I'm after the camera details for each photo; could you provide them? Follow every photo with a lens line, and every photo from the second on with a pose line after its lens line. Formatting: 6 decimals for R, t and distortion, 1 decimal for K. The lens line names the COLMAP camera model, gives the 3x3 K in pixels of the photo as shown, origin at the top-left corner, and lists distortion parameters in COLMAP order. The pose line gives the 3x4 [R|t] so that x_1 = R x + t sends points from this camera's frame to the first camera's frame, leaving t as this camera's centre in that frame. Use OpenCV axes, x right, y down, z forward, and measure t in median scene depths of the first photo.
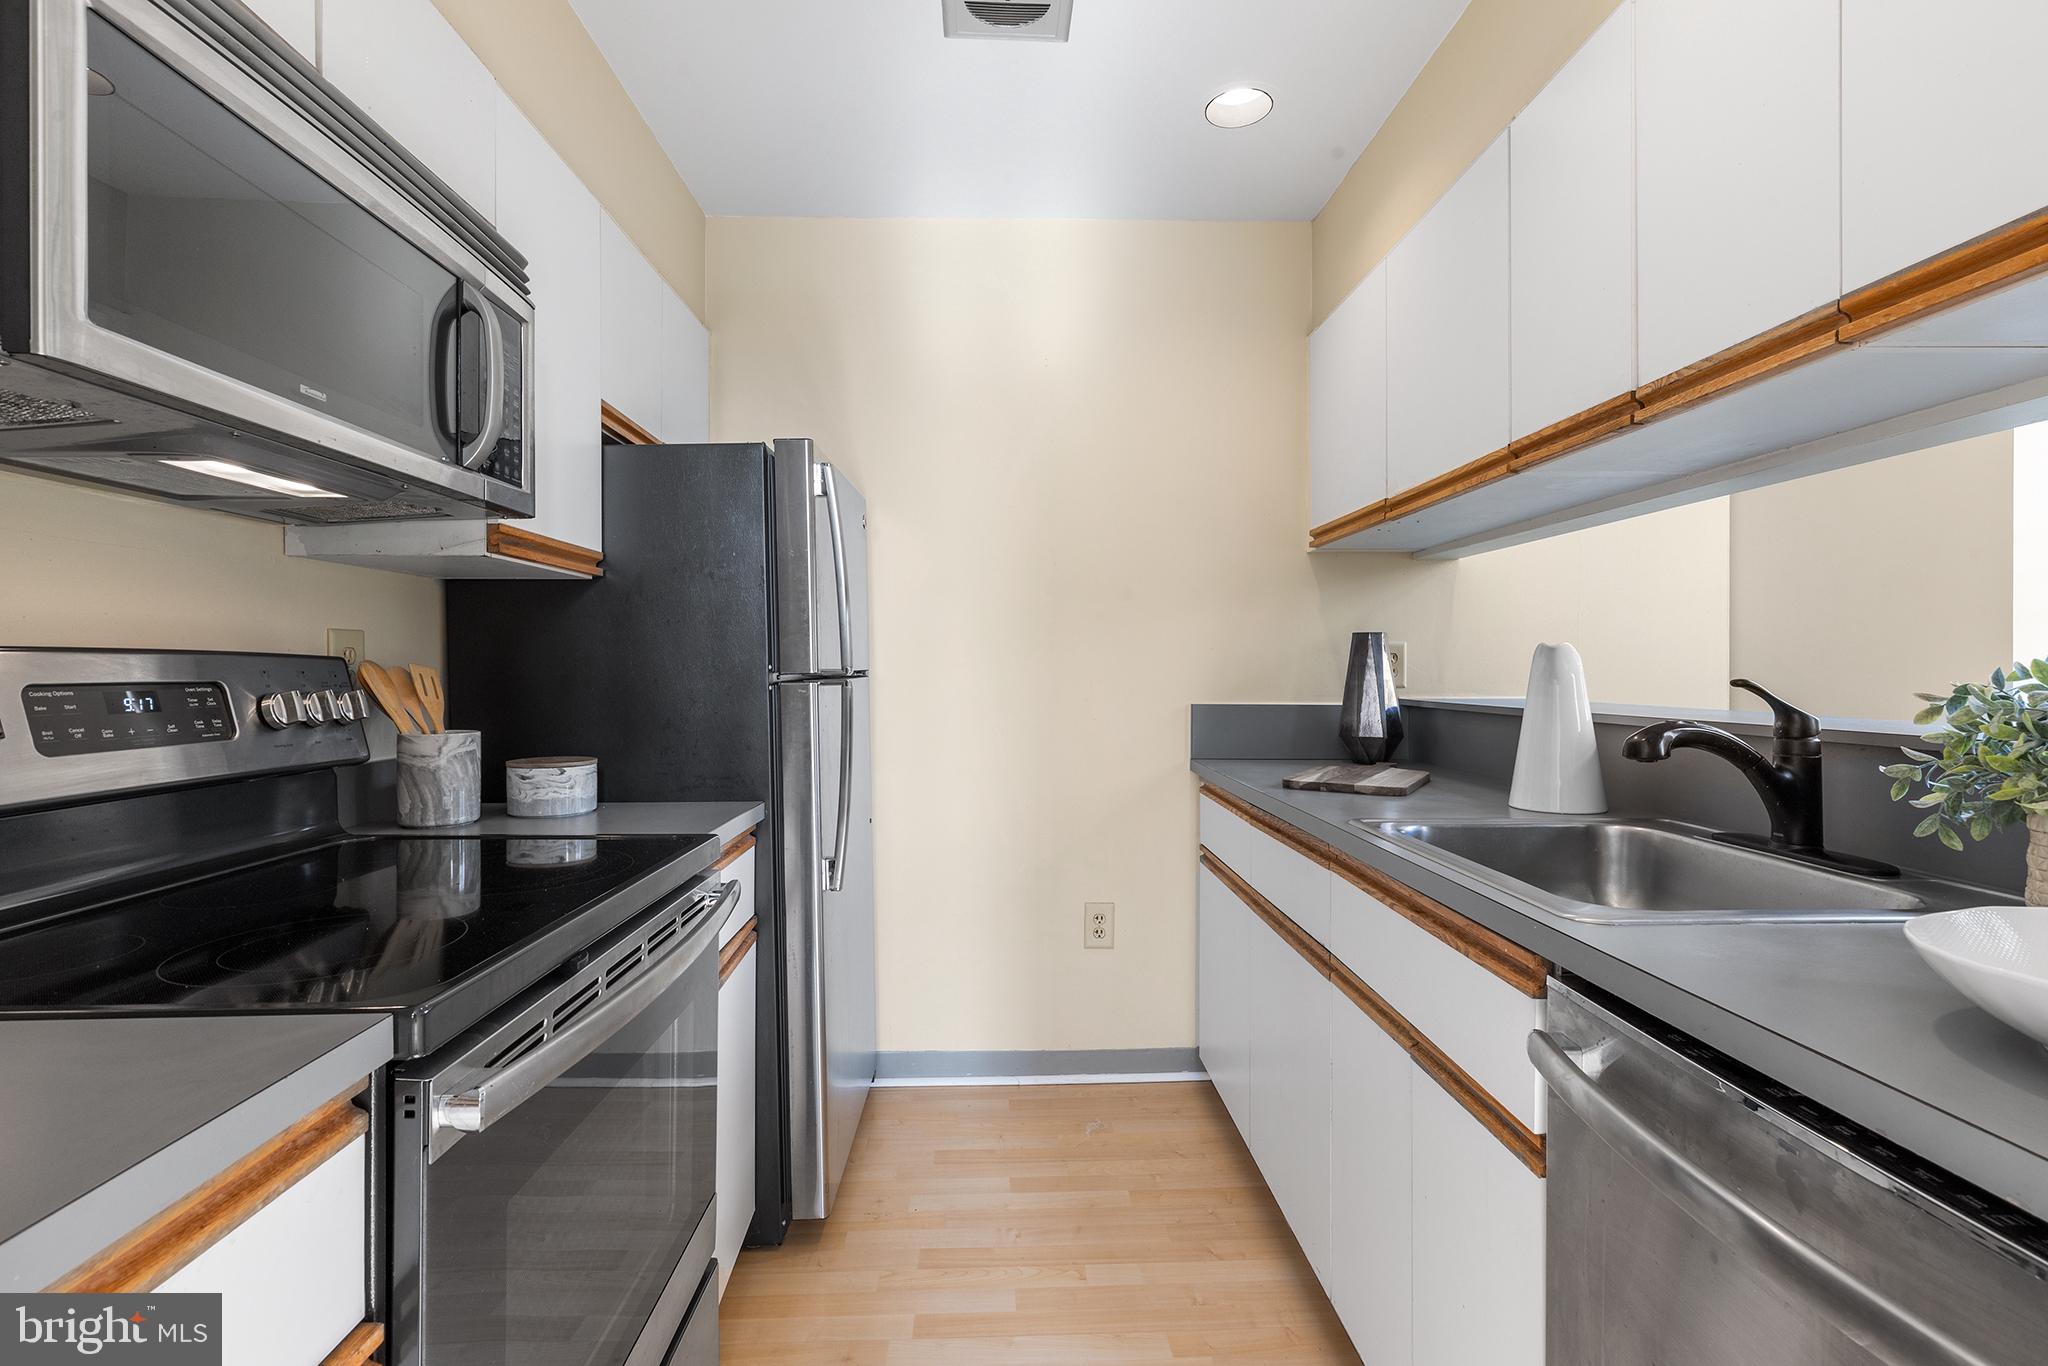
lens RADIAL K [[931.4, 0, 1035.3], [0, 931.4, 679.9], [0, 0, 1]] dist [0.001565, 0.000048]
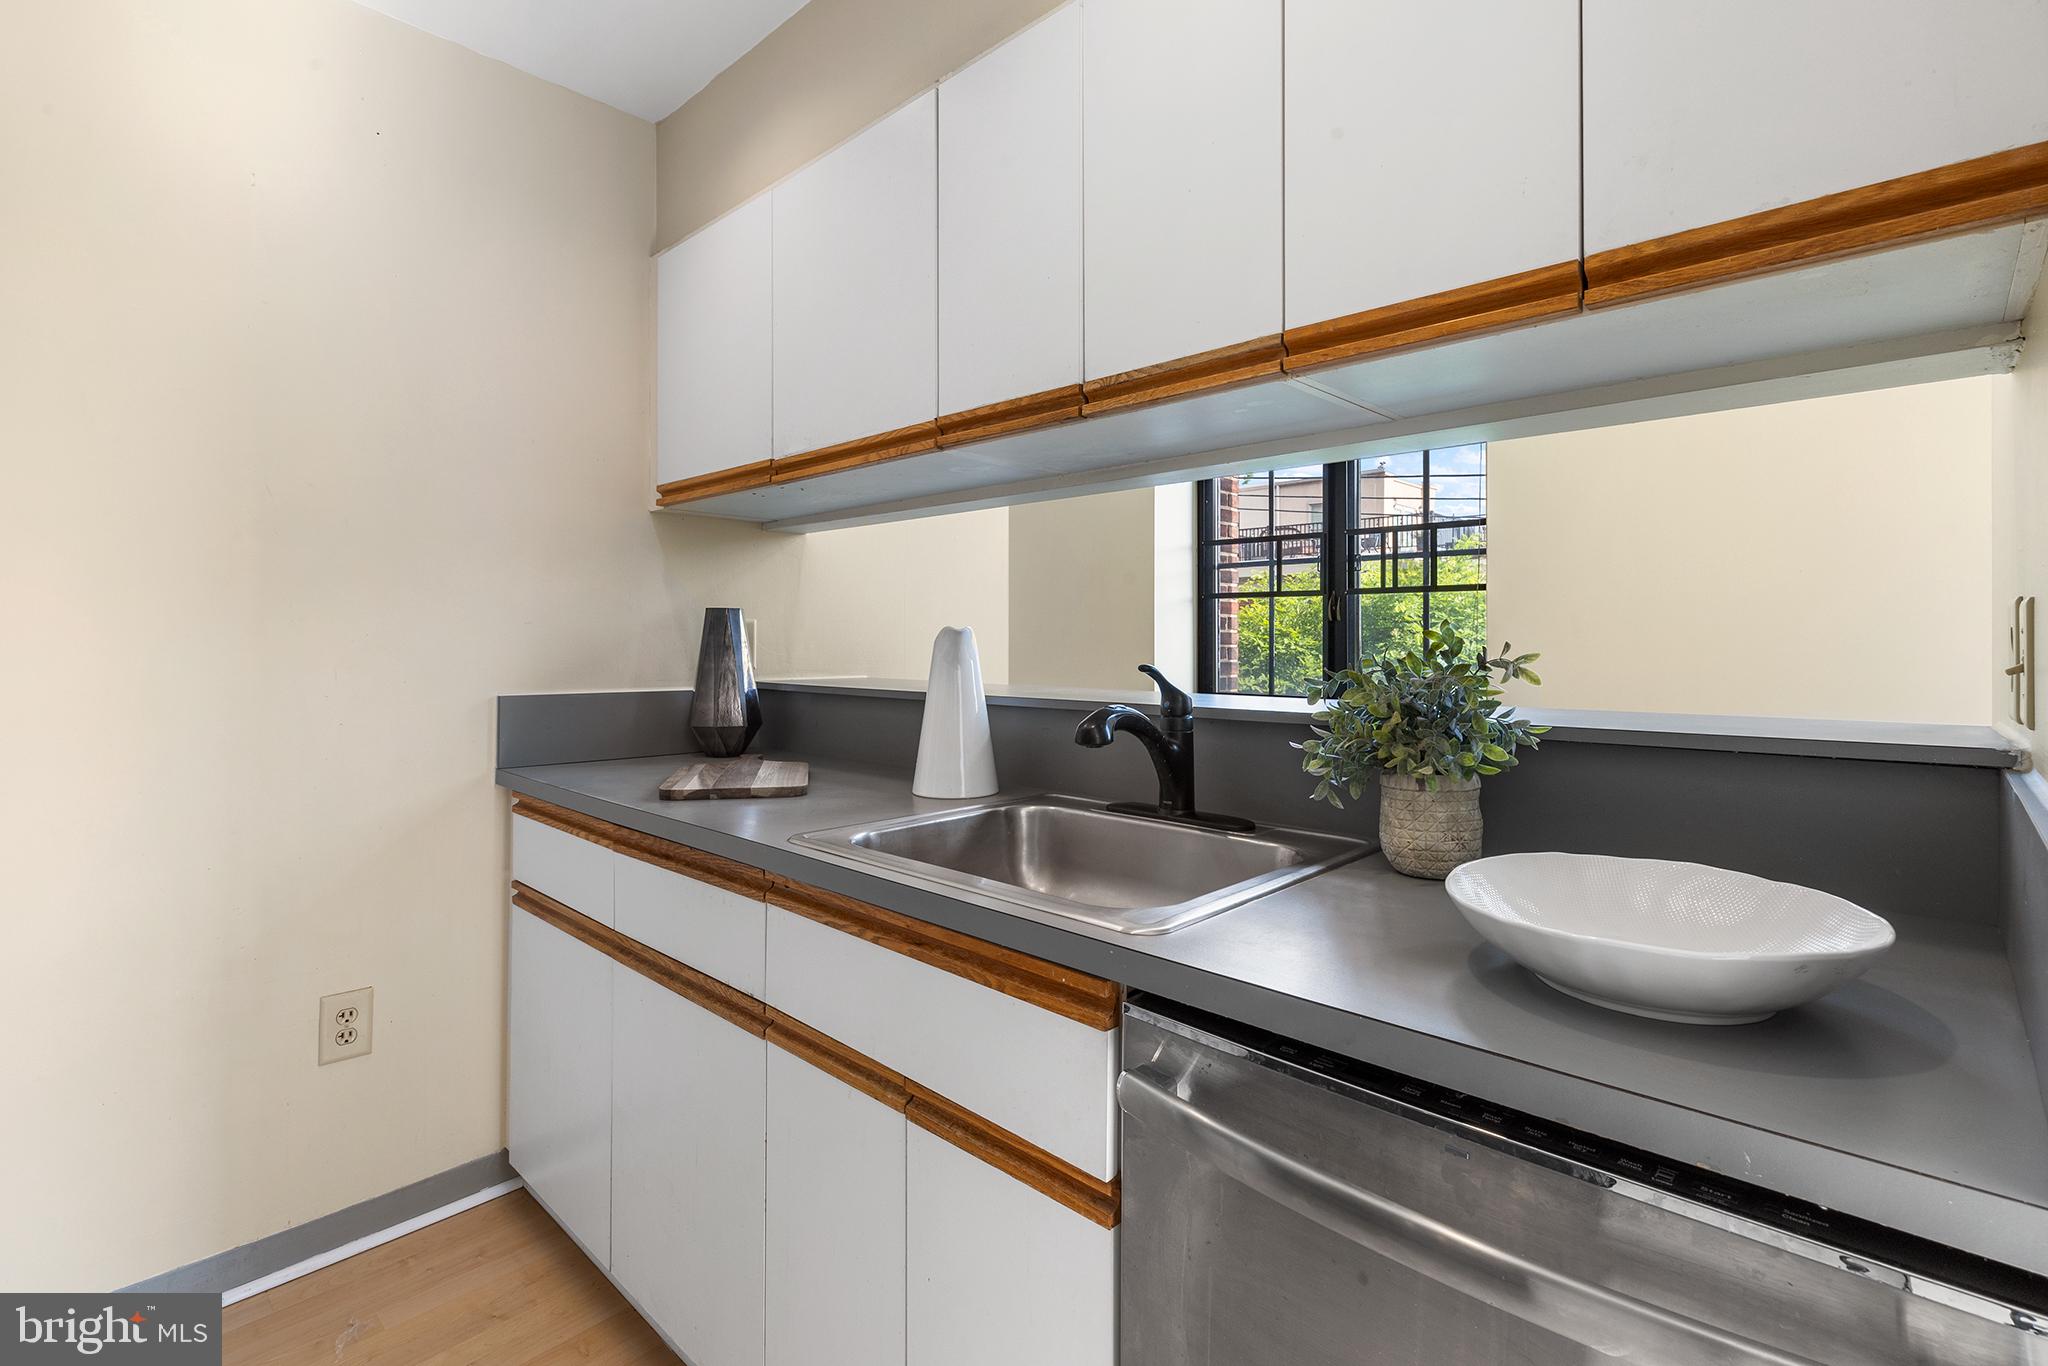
lens RADIAL K [[939.0, 0, 1037.7], [0, 939.0, 639.1], [0, 0, 1]] dist [0.003942, 0.000297]
pose [[0.713203, 0.004751, 0.700941, -0.093288], [0.004803, 0.999920, -0.011664, -0.015590], [-0.700941, 0.011685, 0.713124, 0.250401]]
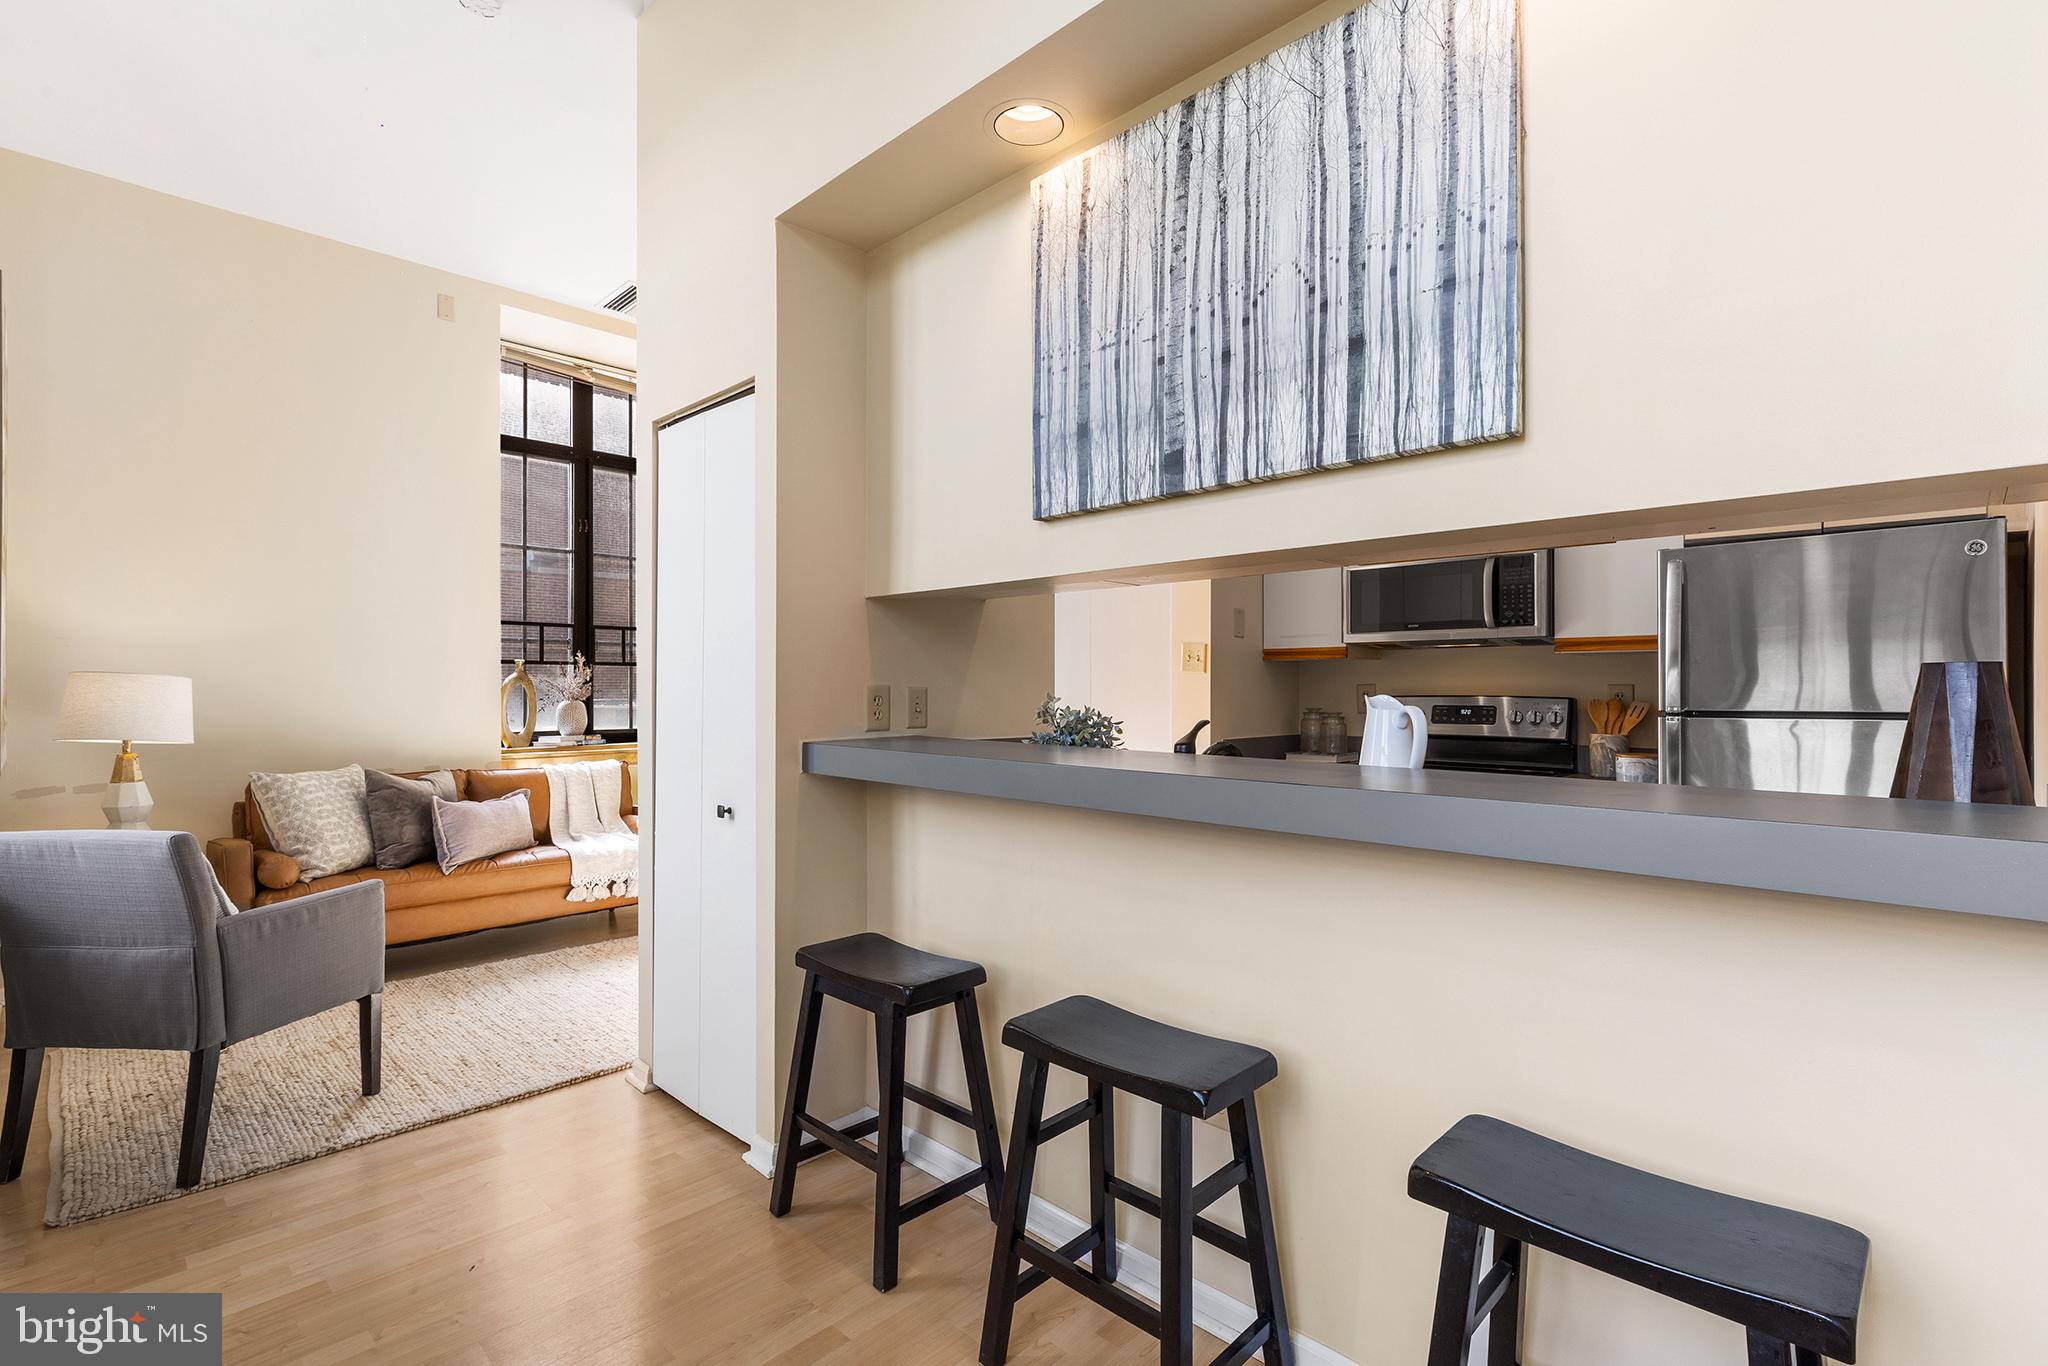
lens RADIAL K [[931.4, 0, 1035.3], [0, 931.4, 679.9], [0, 0, 1]] dist [0.001565, 0.000048]
pose [[-0.730619, -0.004103, -0.682773, 1.669239], [-0.008309, 0.999961, 0.002882, -0.056828], [0.682734, 0.007779, -0.730625, 1.588502]]
